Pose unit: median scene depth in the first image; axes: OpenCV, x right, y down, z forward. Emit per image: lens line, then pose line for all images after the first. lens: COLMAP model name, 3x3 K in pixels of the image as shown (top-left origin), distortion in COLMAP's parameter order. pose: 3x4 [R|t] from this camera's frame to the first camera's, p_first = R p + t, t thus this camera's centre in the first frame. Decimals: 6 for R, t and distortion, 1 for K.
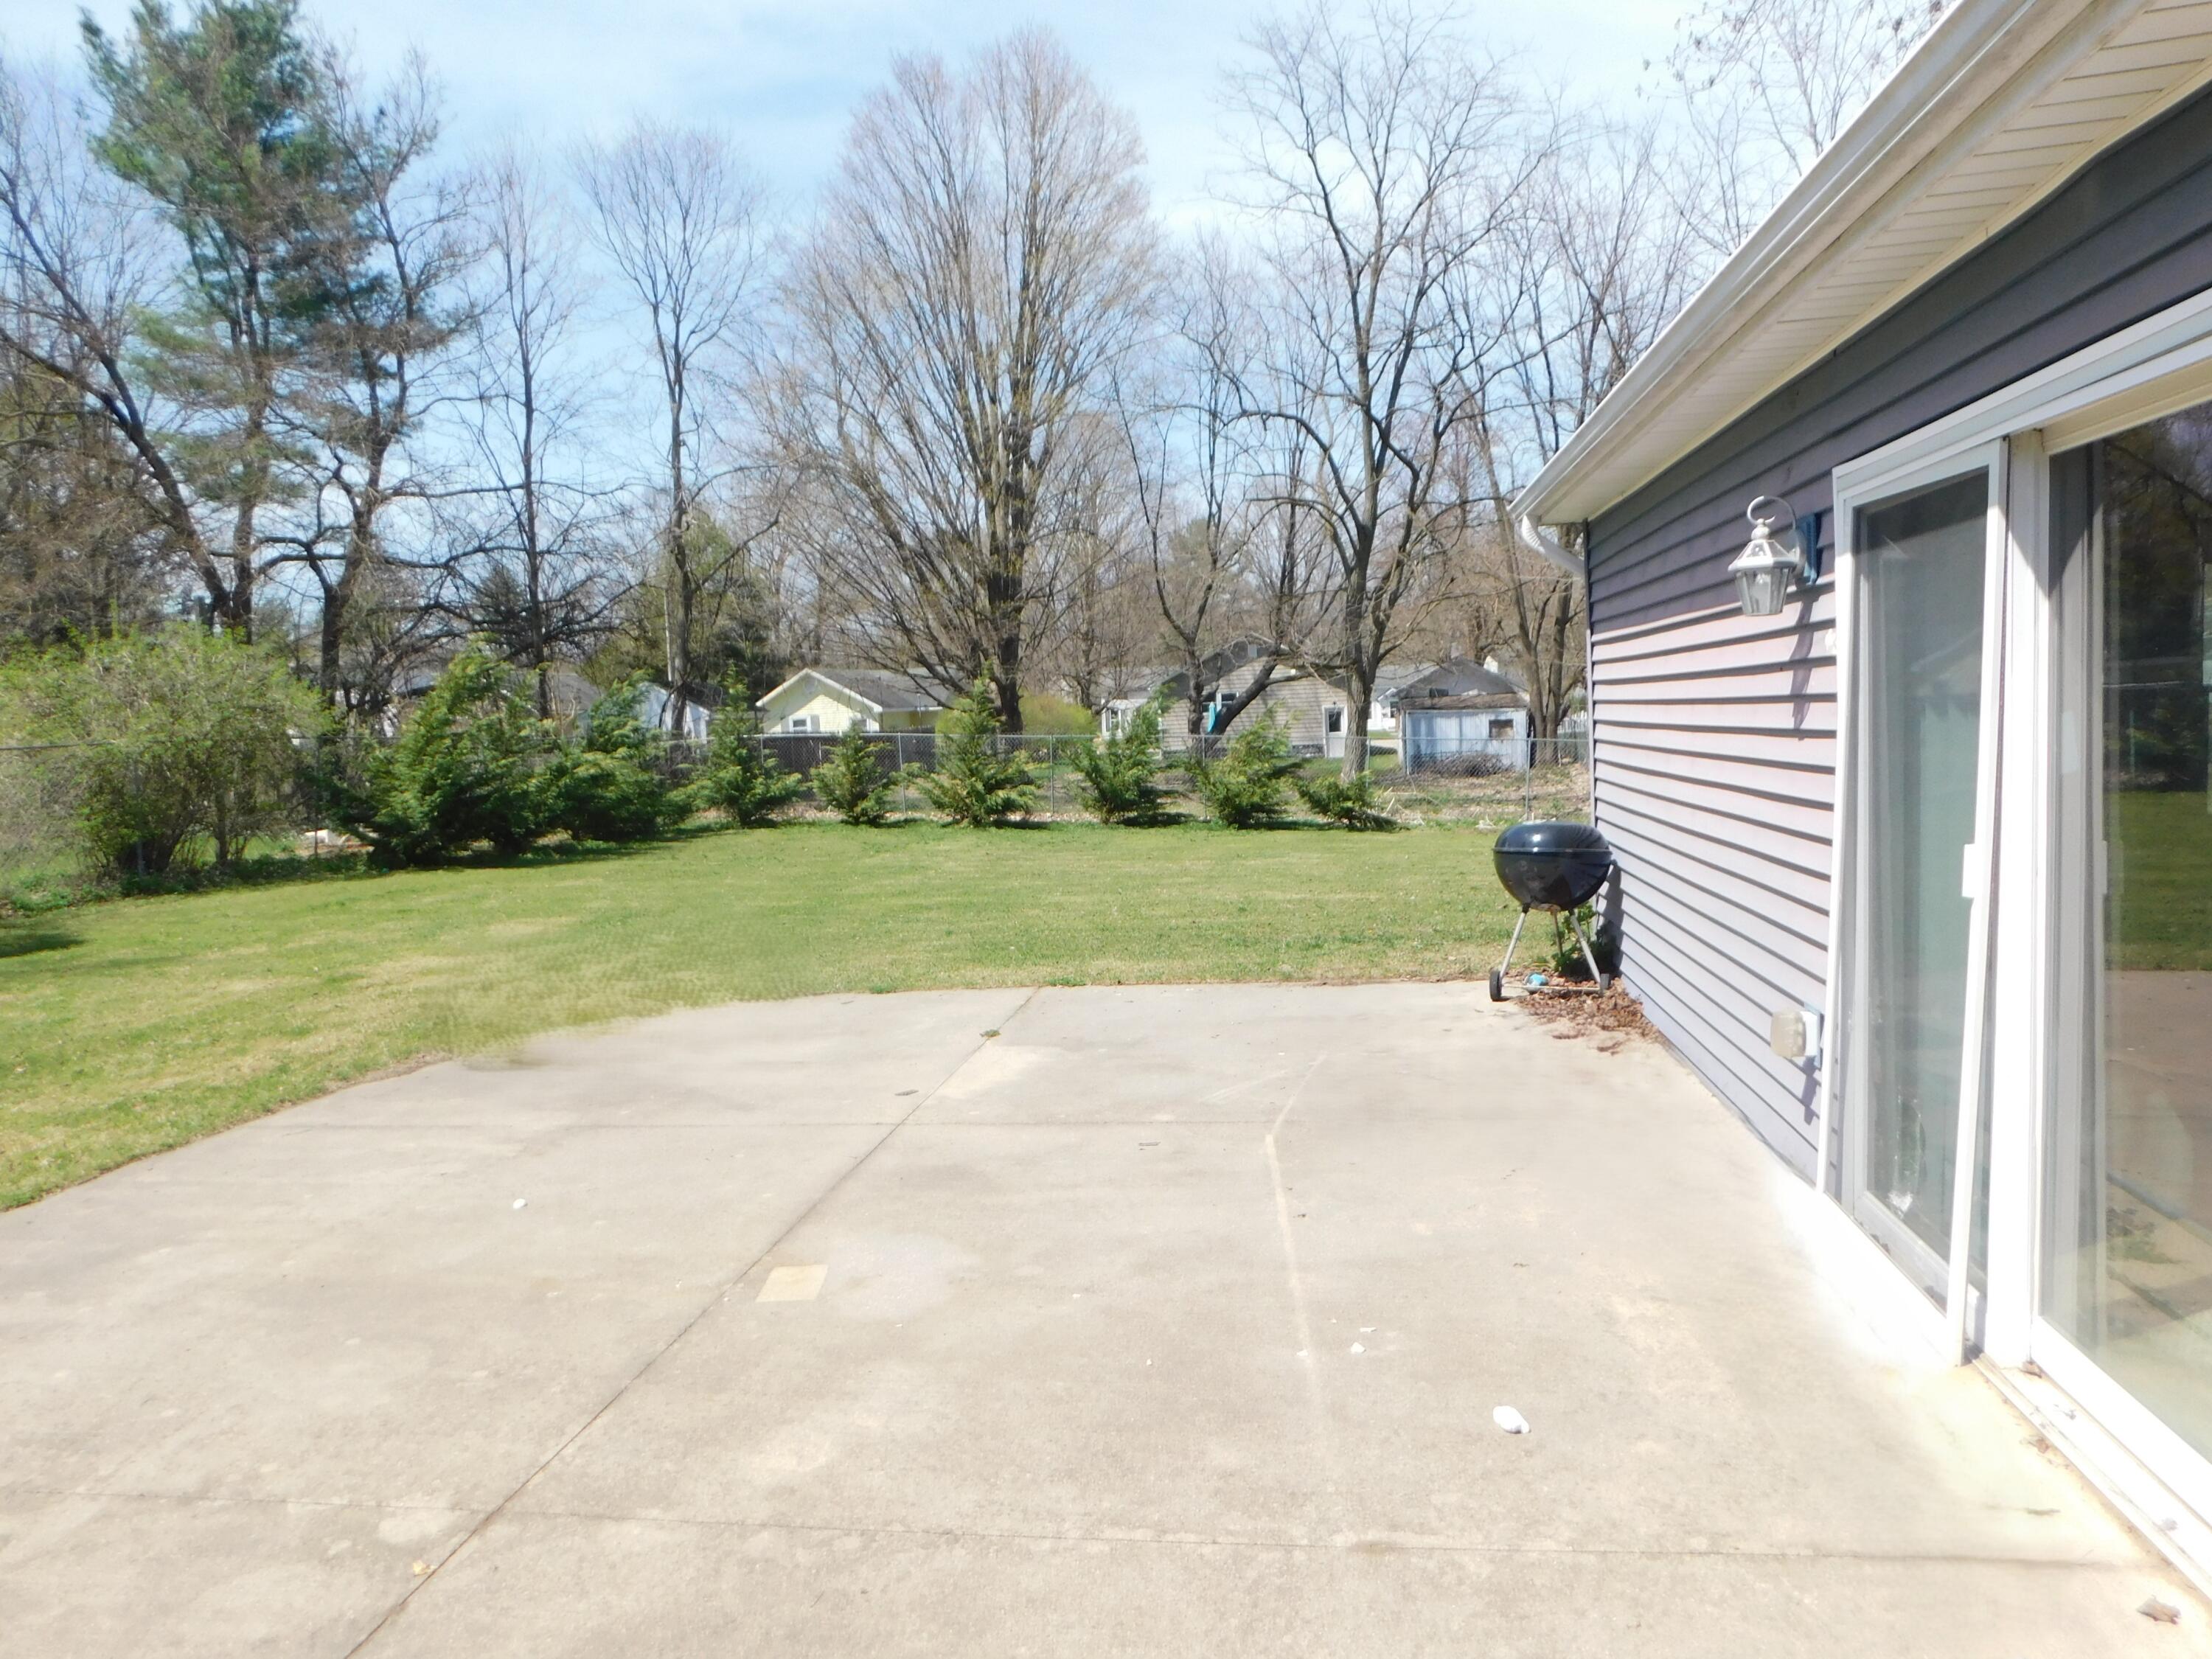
lens RADIAL K [[1468.0, 0, 1083.9], [0, 1468.0, 819.7], [0, 0, 1]] dist [-0.059425, 0.053495]
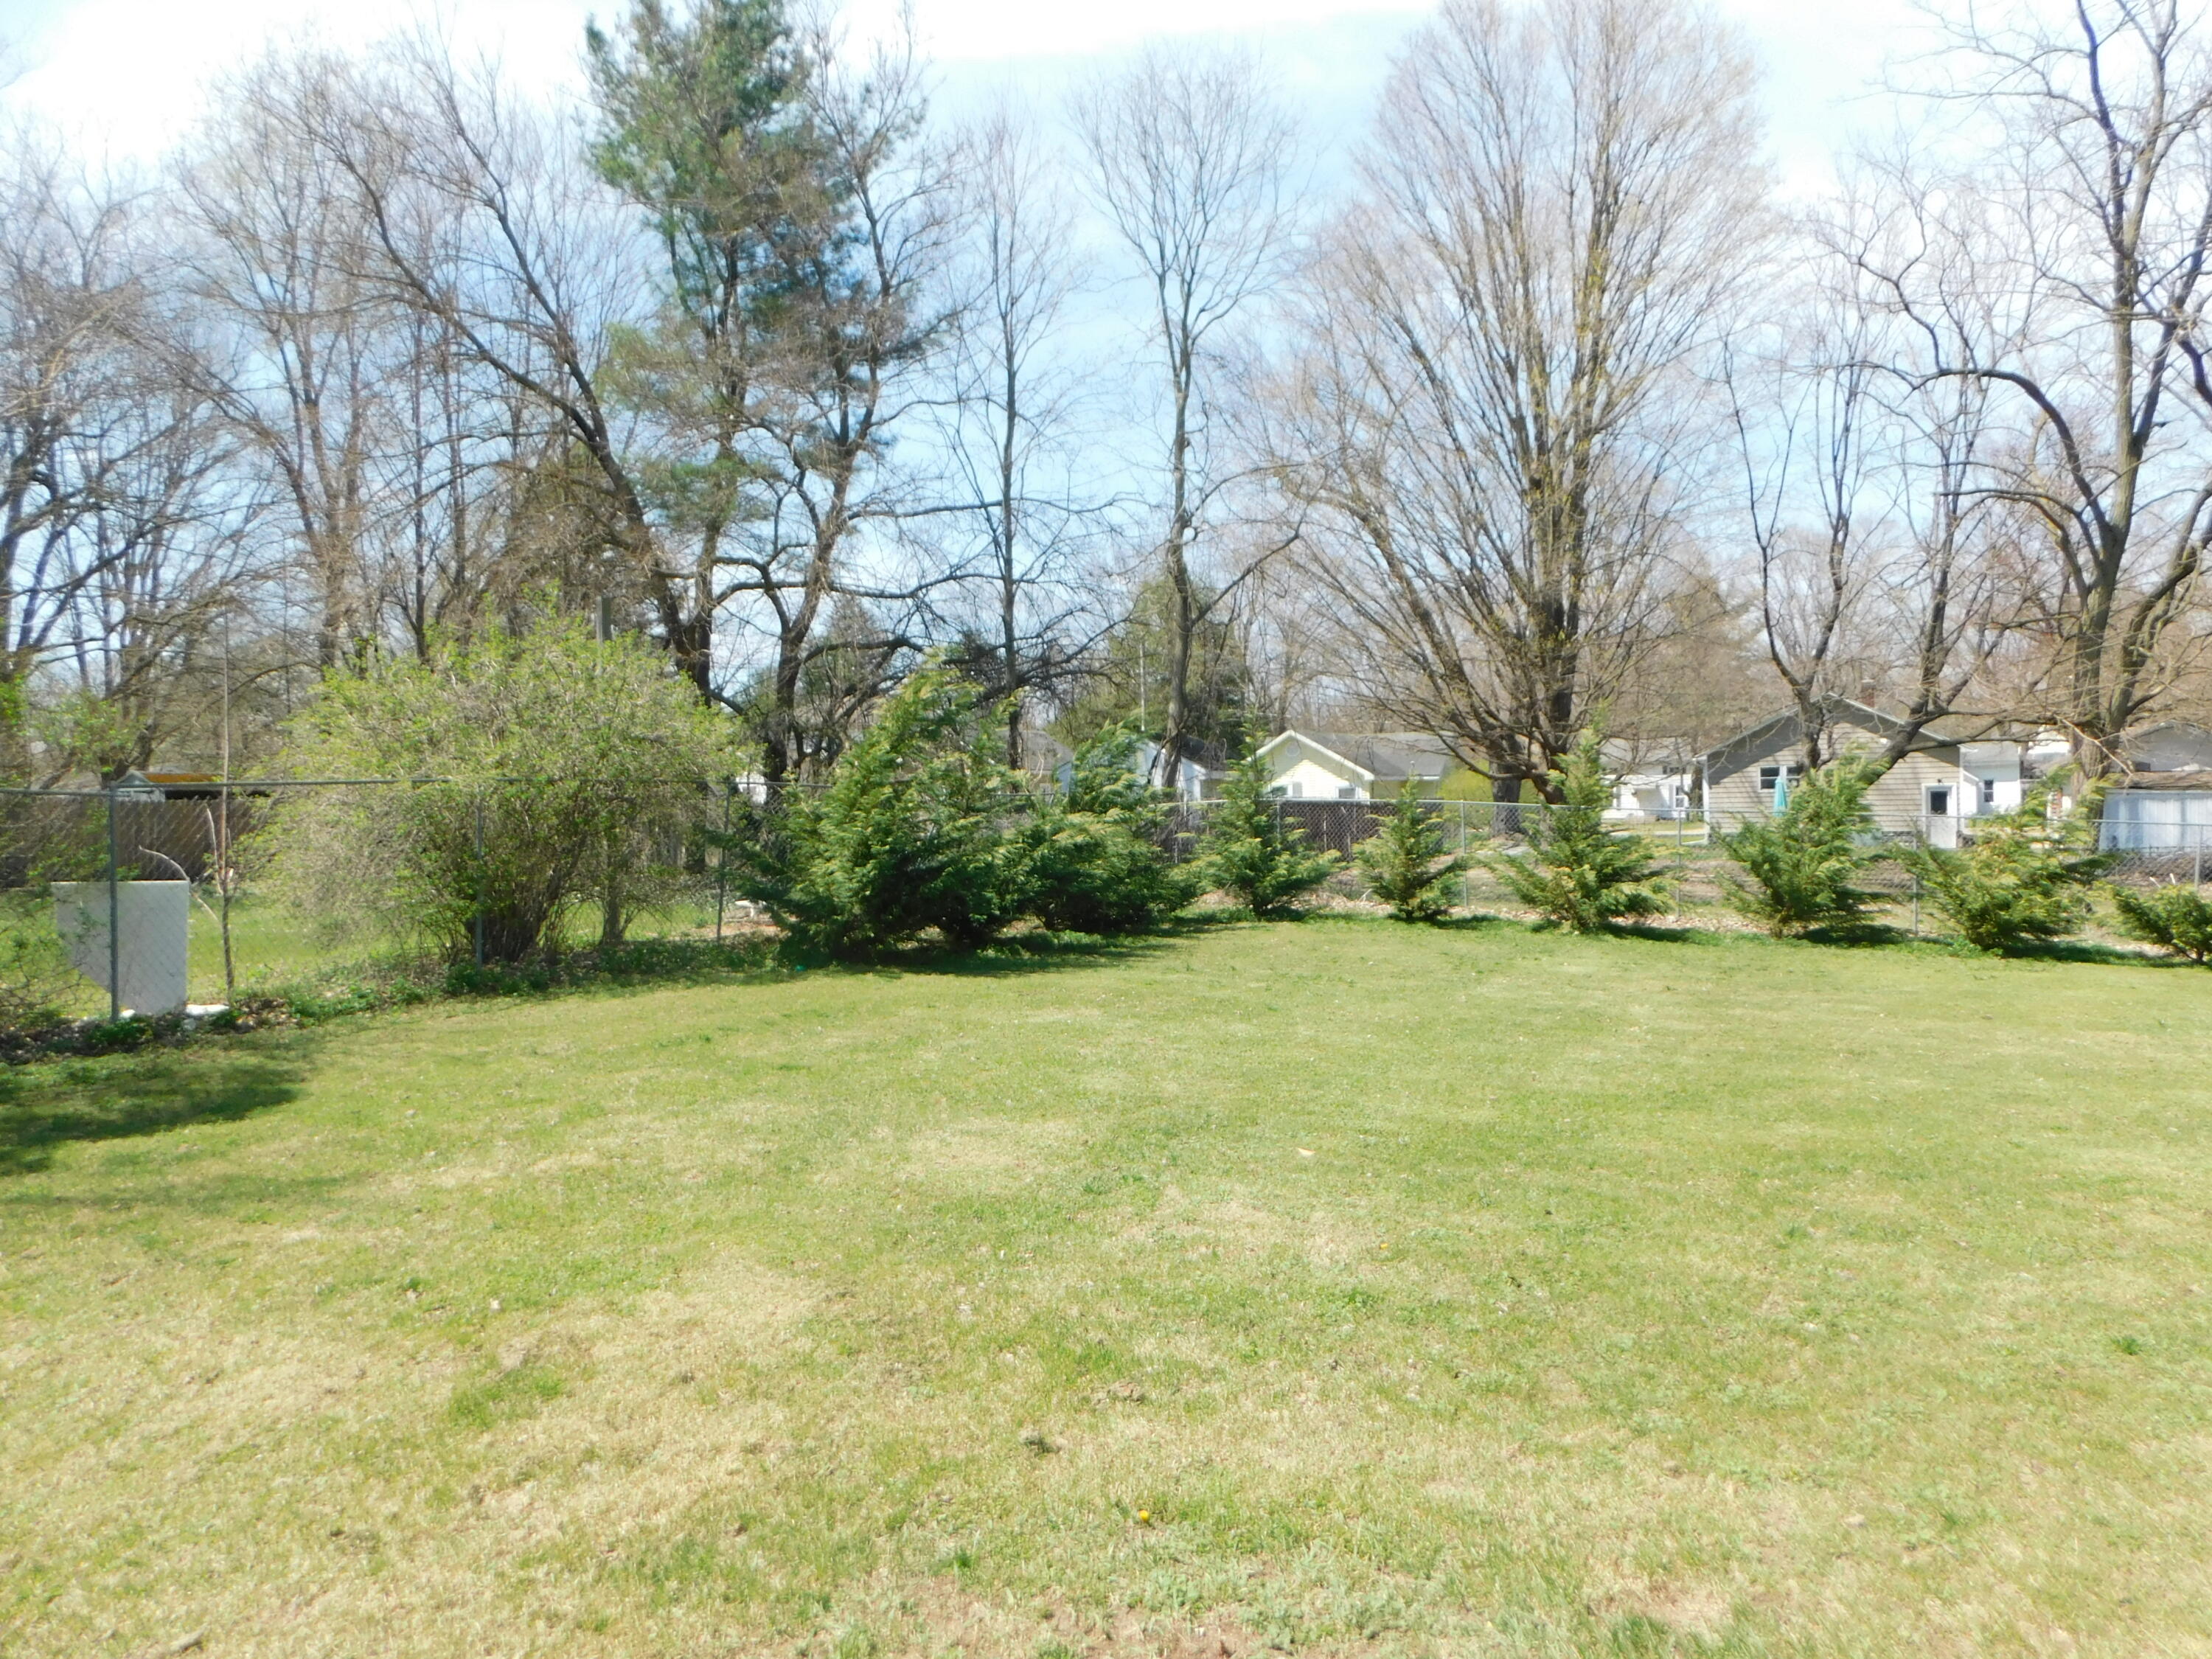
lens RADIAL K [[1468.0, 0, 1083.9], [0, 1468.0, 819.7], [0, 0, 1]] dist [-0.059425, 0.053495]
pose [[0.954536, 0.027087, -0.296863, -0.088364], [-0.041825, 0.998182, -0.043408, -0.008437], [0.295147, 0.053851, 0.953933, 0.228128]]
